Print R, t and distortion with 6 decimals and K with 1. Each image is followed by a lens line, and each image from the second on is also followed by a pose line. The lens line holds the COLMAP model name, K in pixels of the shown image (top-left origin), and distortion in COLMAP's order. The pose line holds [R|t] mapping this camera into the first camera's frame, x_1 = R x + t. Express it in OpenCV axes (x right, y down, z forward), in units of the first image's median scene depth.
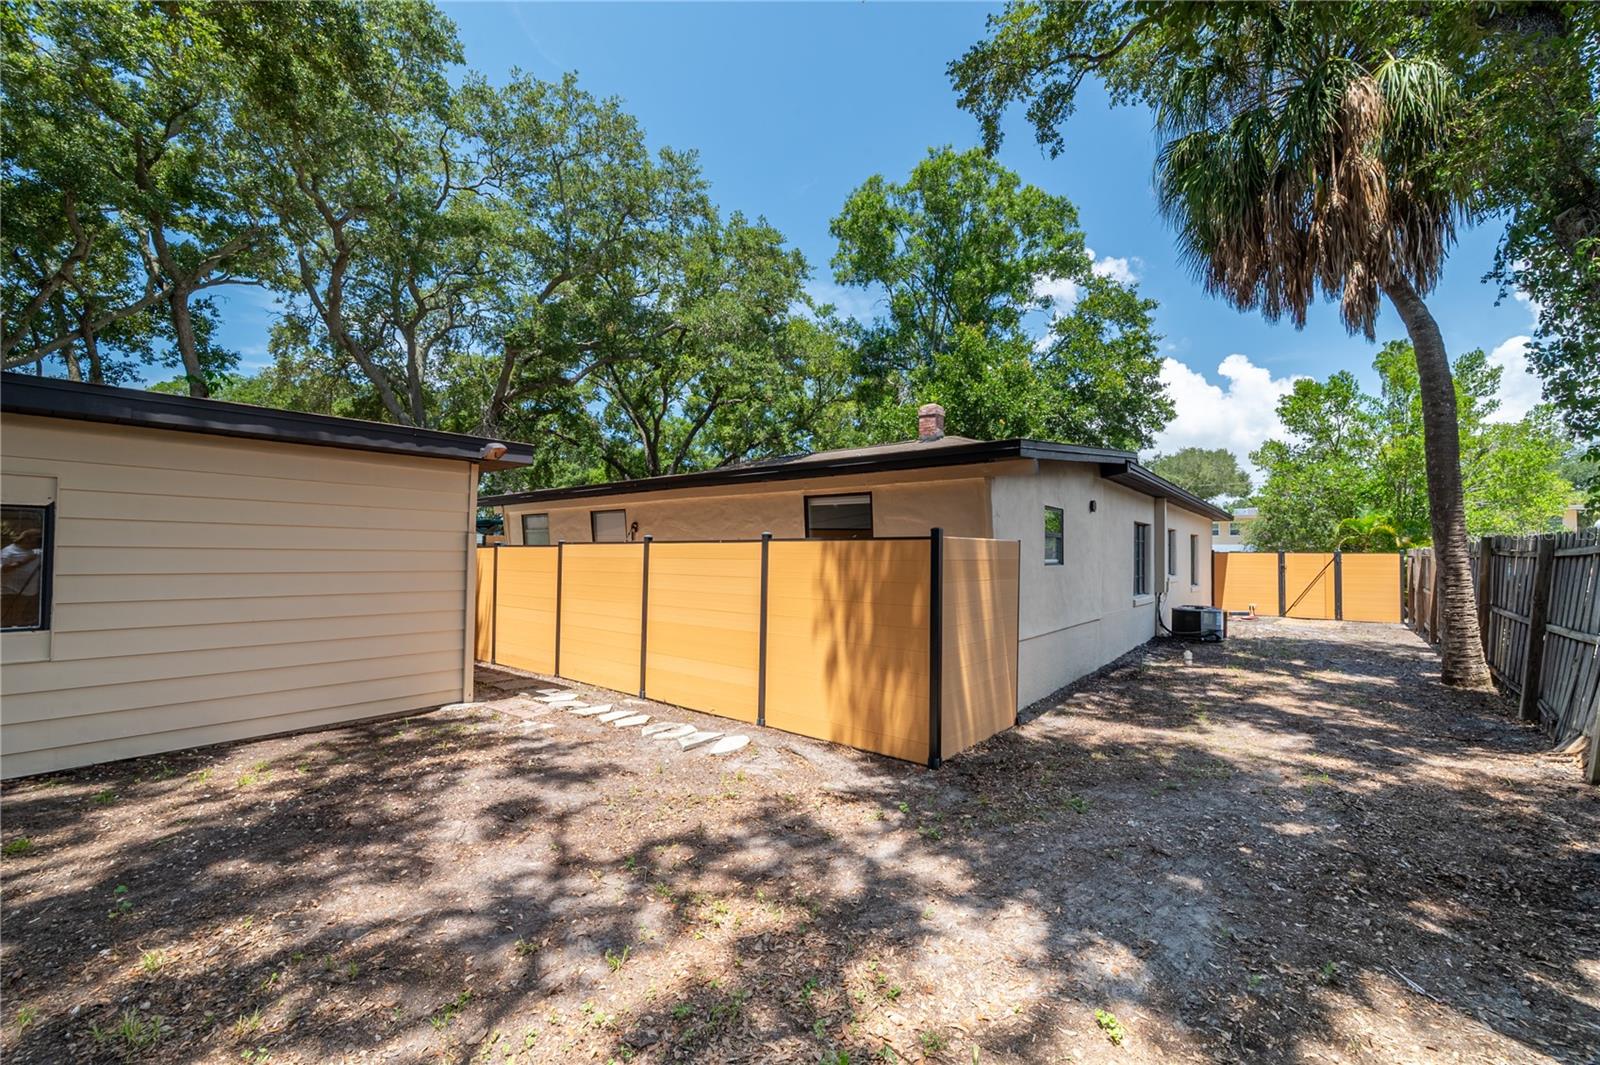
lens RADIAL K [[641.0, 0, 800.0], [0, 641.0, 532.5], [0, 0, 1]] dist [-0.024493, -0.000075]
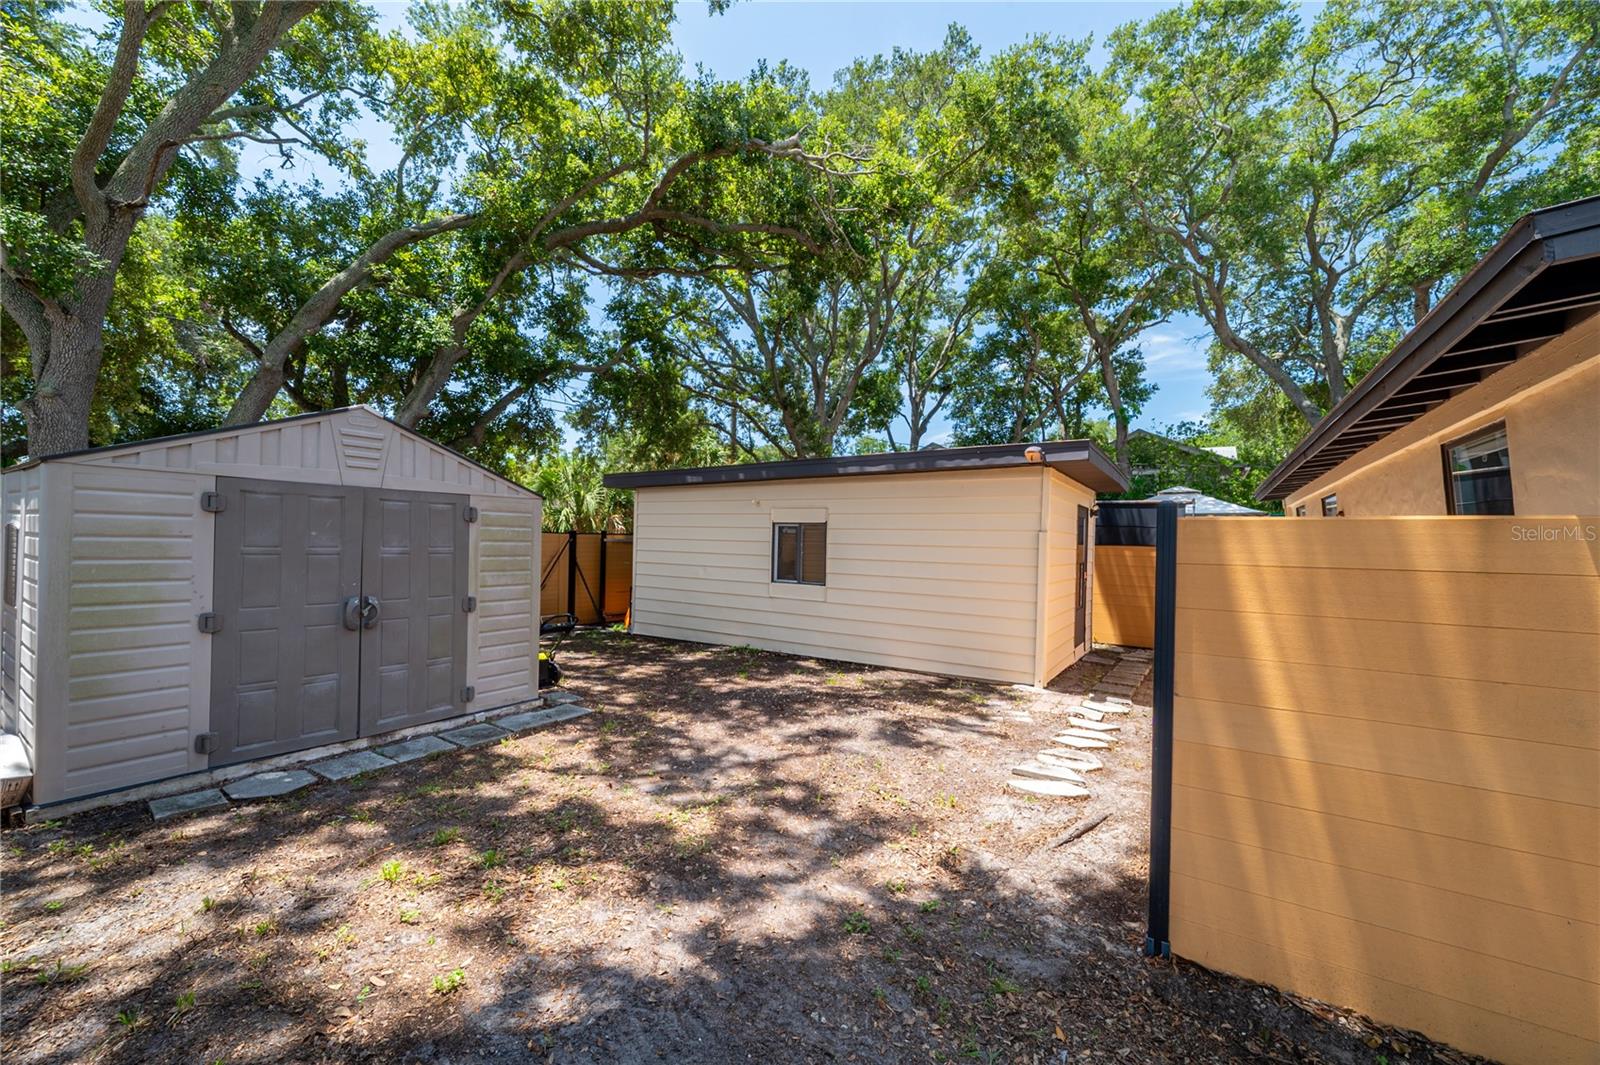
lens RADIAL K [[638.5, 0, 800.0], [0, 638.5, 532.5], [0, 0, 1]] dist [0.002477, 0.000063]
pose [[0.107299, -0.015549, -0.994105, 1.024846], [0.008947, 0.999852, -0.014673, 0.023049], [0.994186, -0.007320, 0.107423, 0.886706]]
